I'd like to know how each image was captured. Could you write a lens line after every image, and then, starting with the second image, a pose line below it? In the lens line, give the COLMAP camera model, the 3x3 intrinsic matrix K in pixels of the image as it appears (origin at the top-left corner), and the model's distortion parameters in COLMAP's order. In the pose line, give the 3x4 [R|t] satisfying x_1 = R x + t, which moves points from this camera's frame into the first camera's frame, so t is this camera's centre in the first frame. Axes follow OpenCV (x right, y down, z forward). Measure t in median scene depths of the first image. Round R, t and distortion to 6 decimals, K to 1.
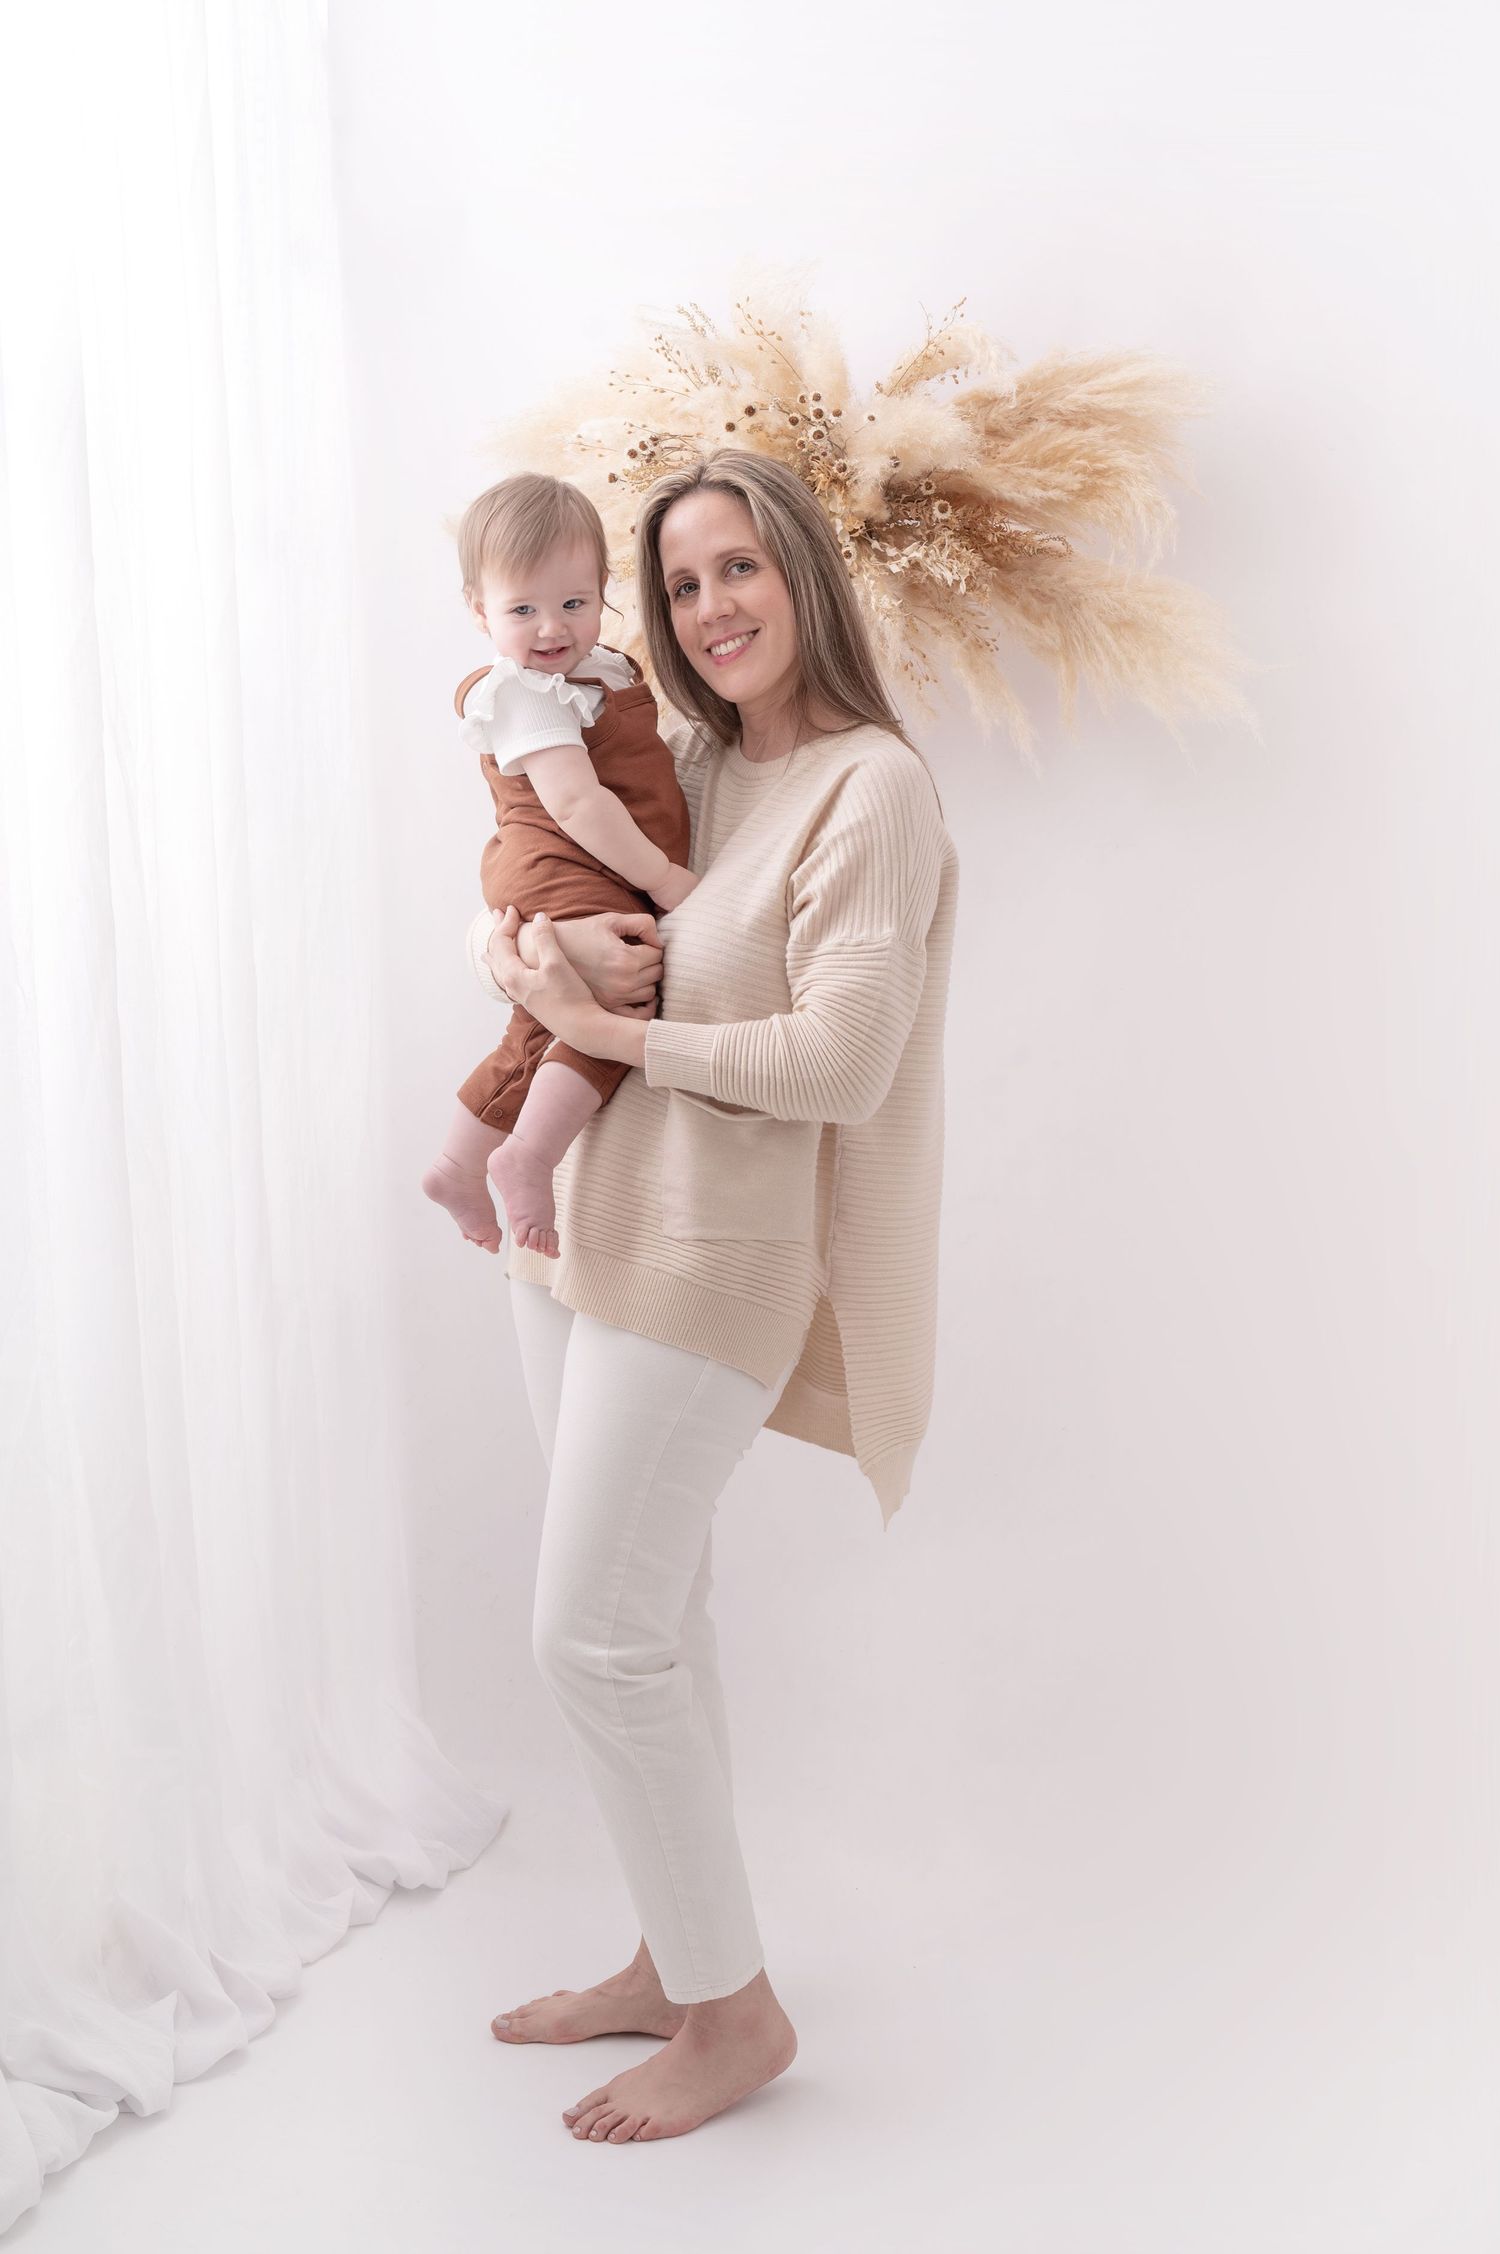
lens RADIAL K [[2753.1, 0, 787.2], [0, 2753.1, 1166.9], [0, 0, 1]] dist [-0.001758, 0.034969]
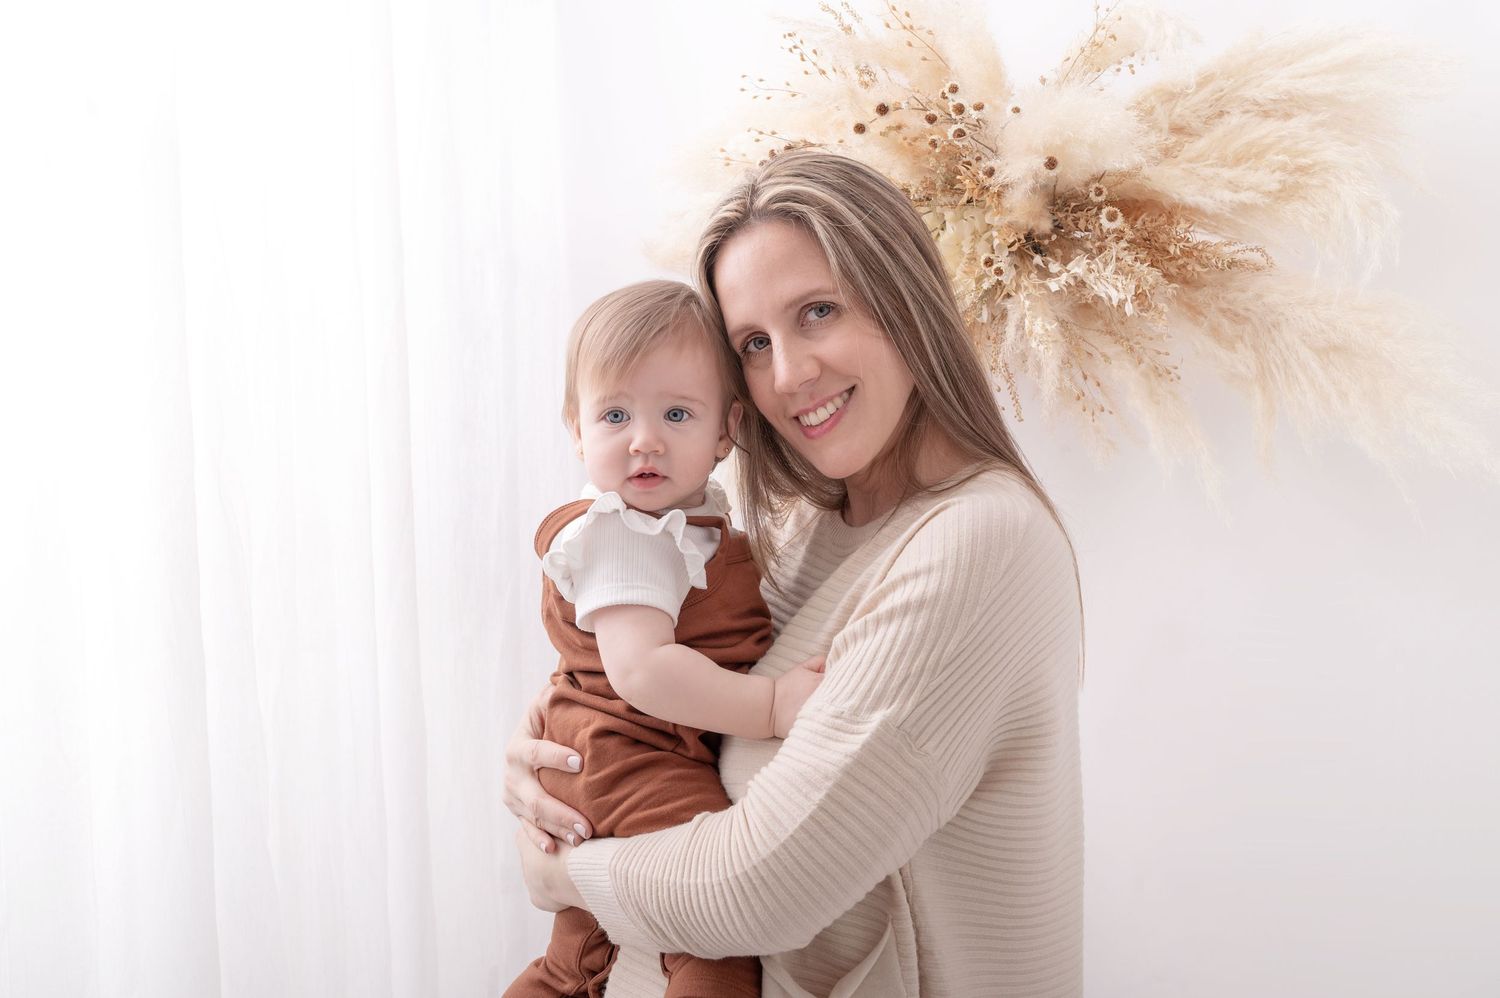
lens RADIAL K [[1742.2, 0, 780.0], [0, 1742.2, 523.3], [0, 0, 1]] dist [0.000117, 0.011190]
pose [[0.977216, 0.015787, -0.211658, 0.071326], [-0.032413, 0.996633, -0.075313, -0.099833], [0.209757, 0.080458, 0.974438, 0.457501]]
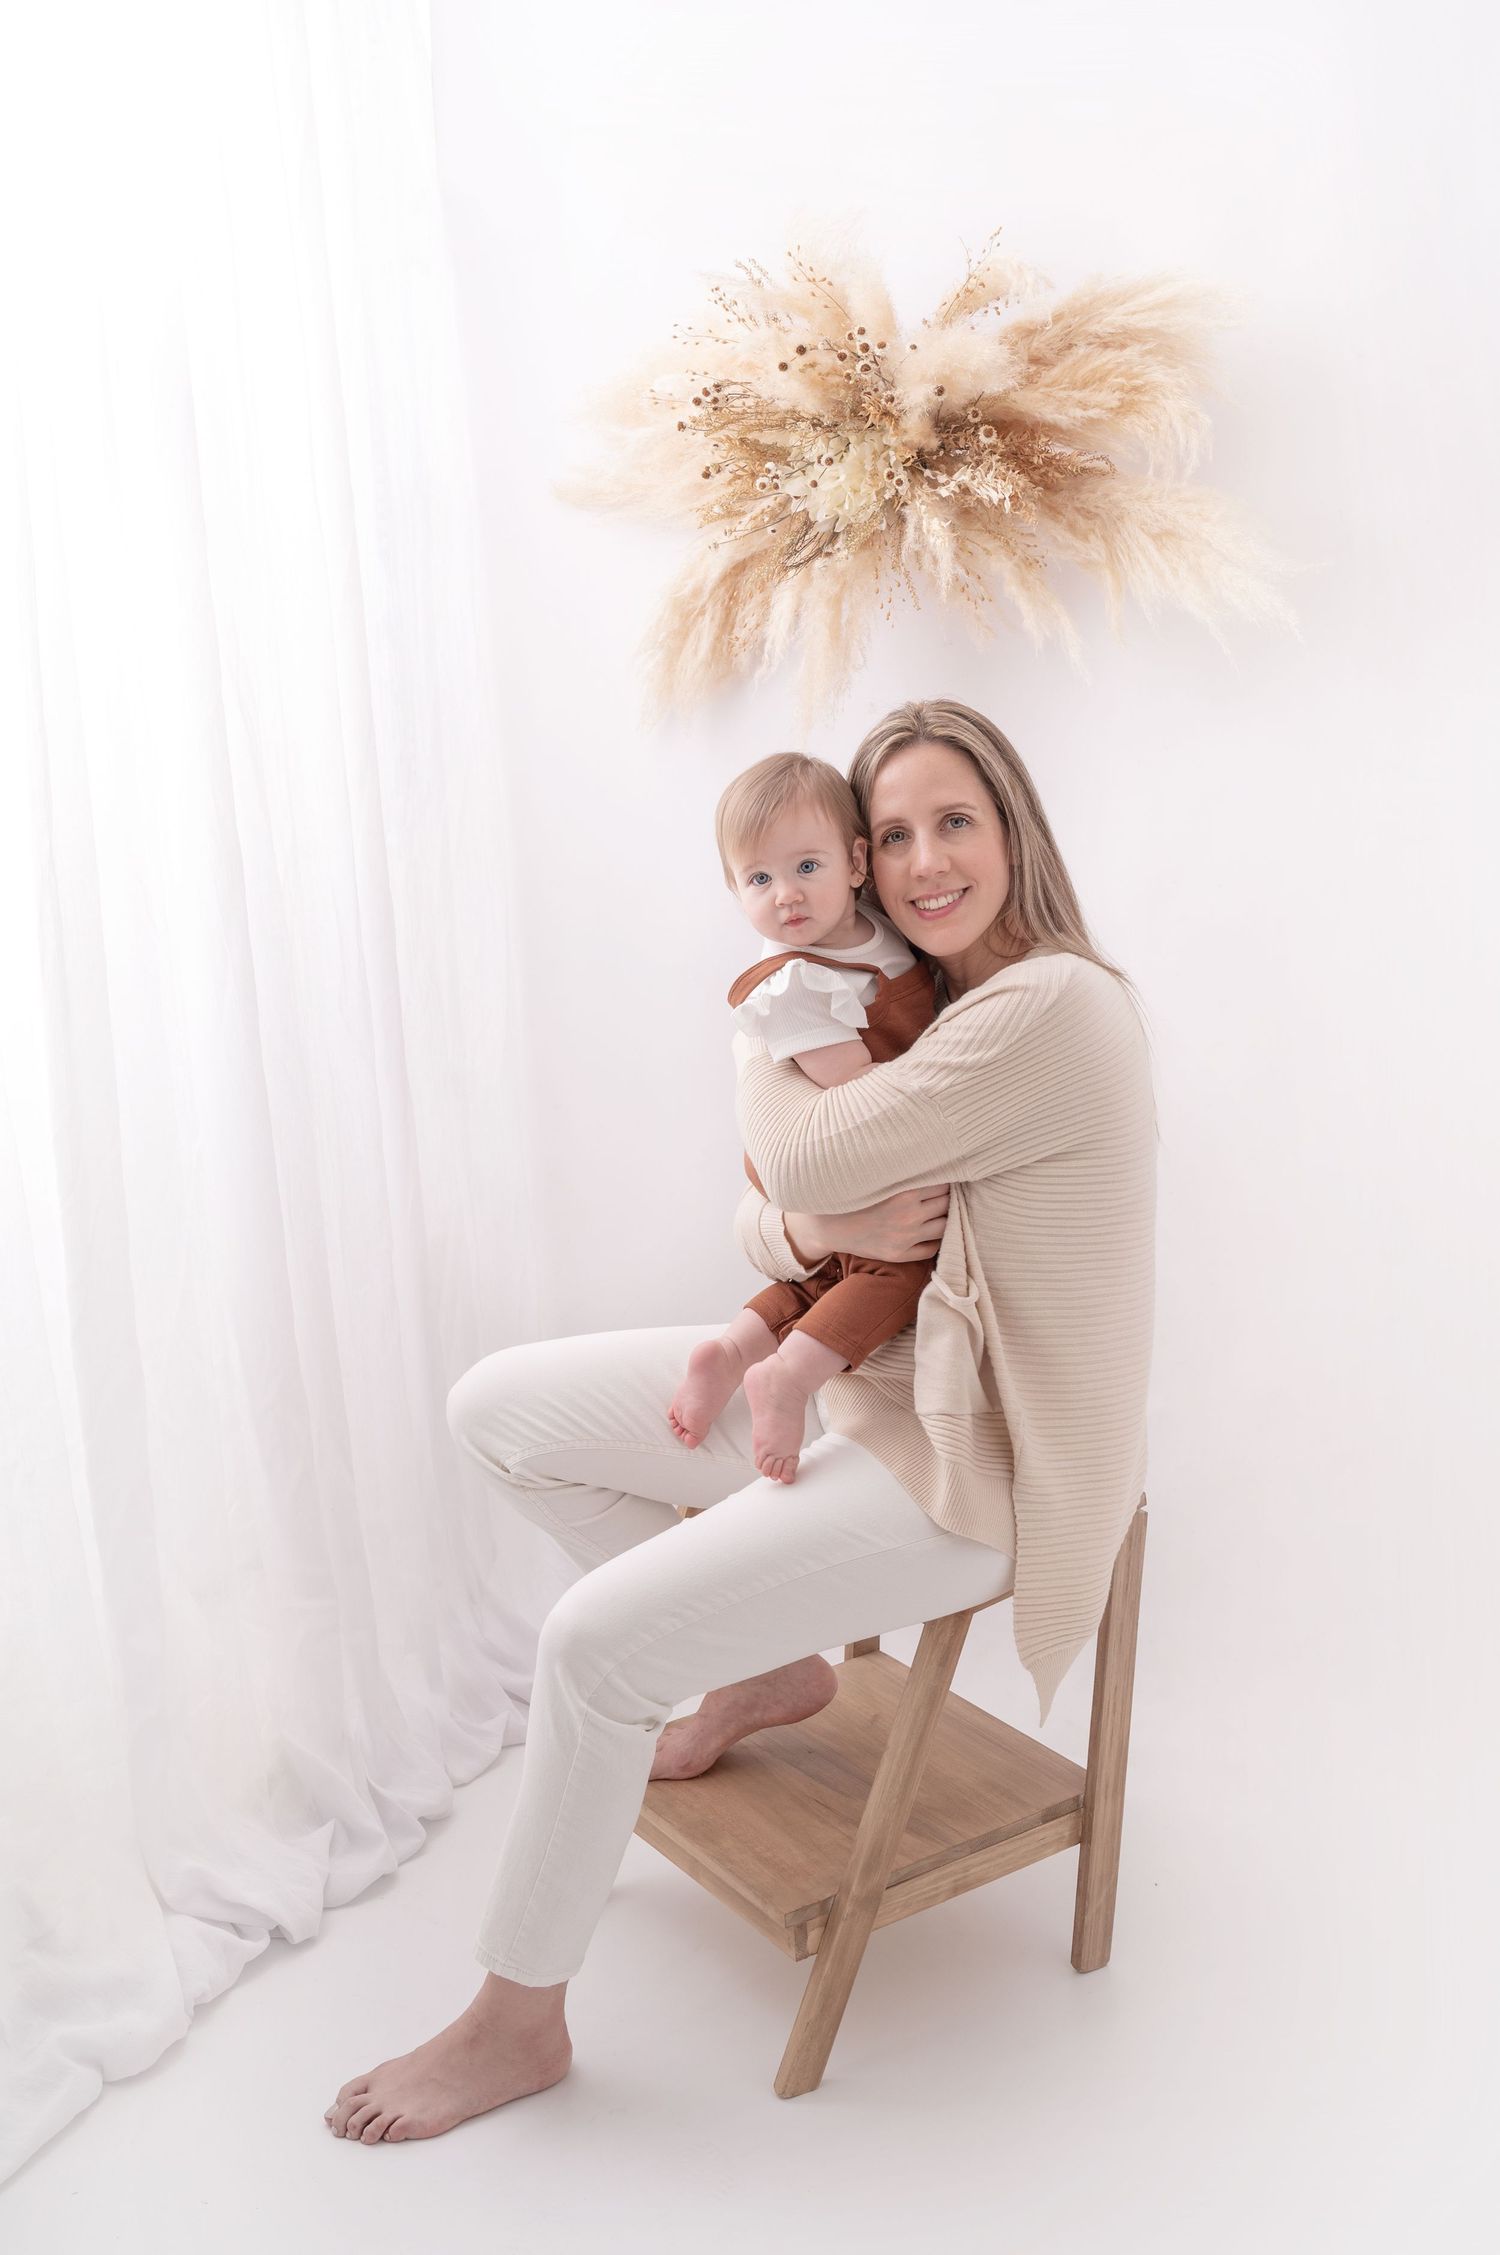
lens RADIAL K [[2123.3, 0, 750.3], [0, 2123.3, 1086.9], [0, 0, 1]] dist [-0.000664, -0.007865]
pose [[0.994354, -0.029803, -0.101842, 0.040960], [0.031854, 0.999320, 0.018566, -0.006168], [0.101220, -0.021705, 0.994627, 0.172705]]
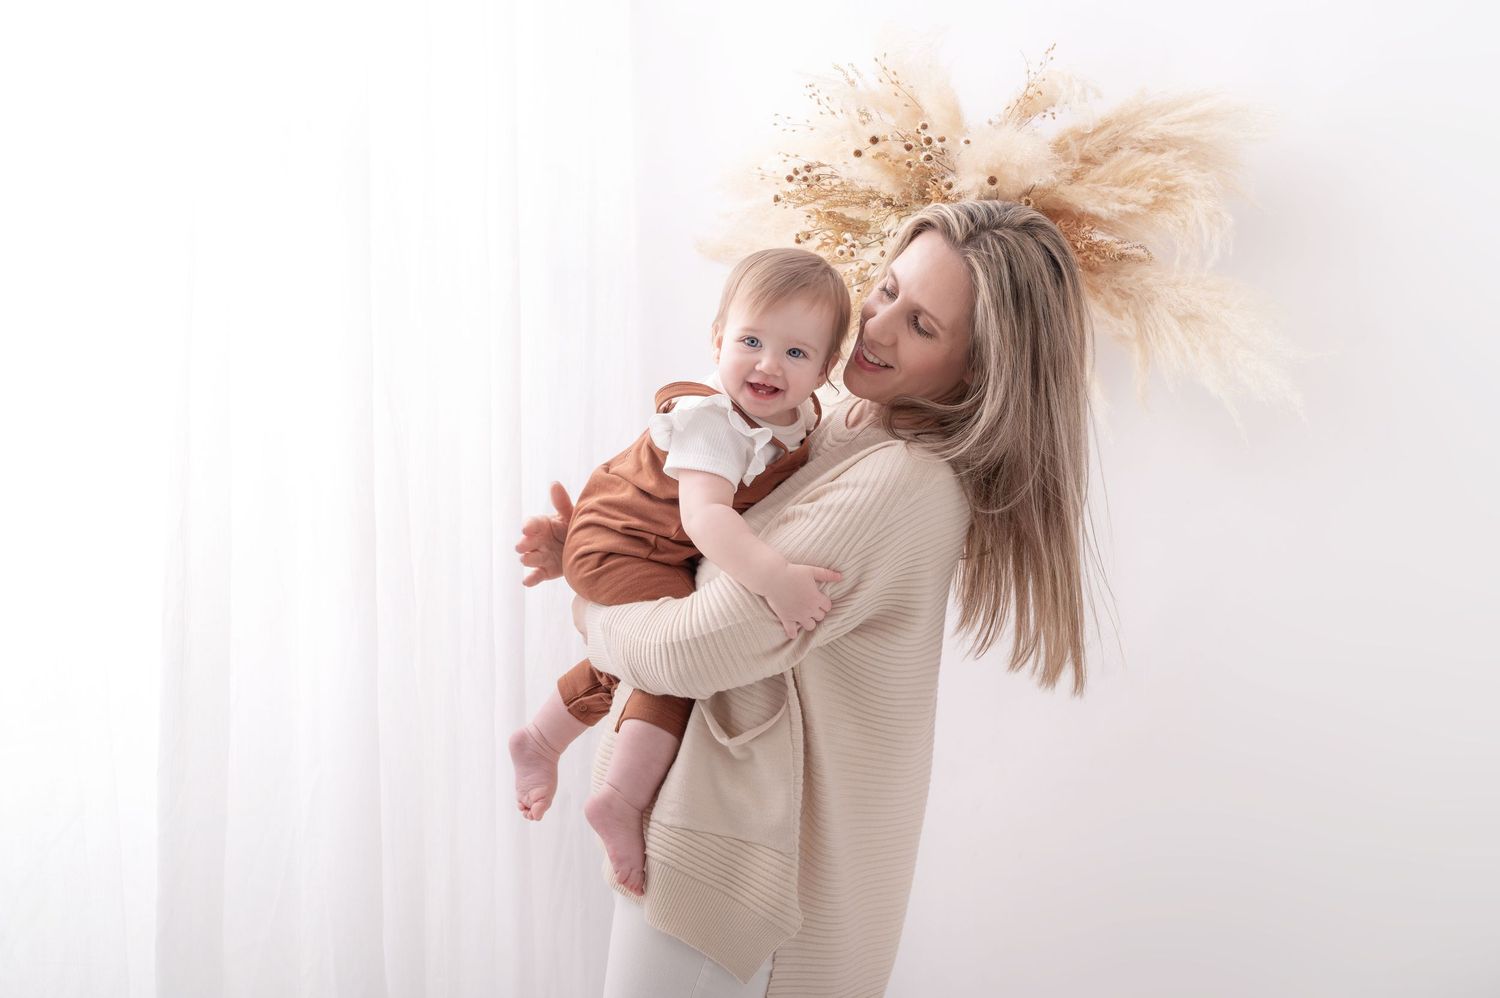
lens RADIAL K [[1591.4, 0, 772.7], [0, 1591.4, 515.3], [0, 0, 1]] dist [0.007914, -0.021225]
pose [[0.973868, 0.039930, -0.223575, 0.104611], [-0.060098, 0.994640, -0.084140, -0.045491], [0.219017, 0.095378, 0.971048, 0.311526]]
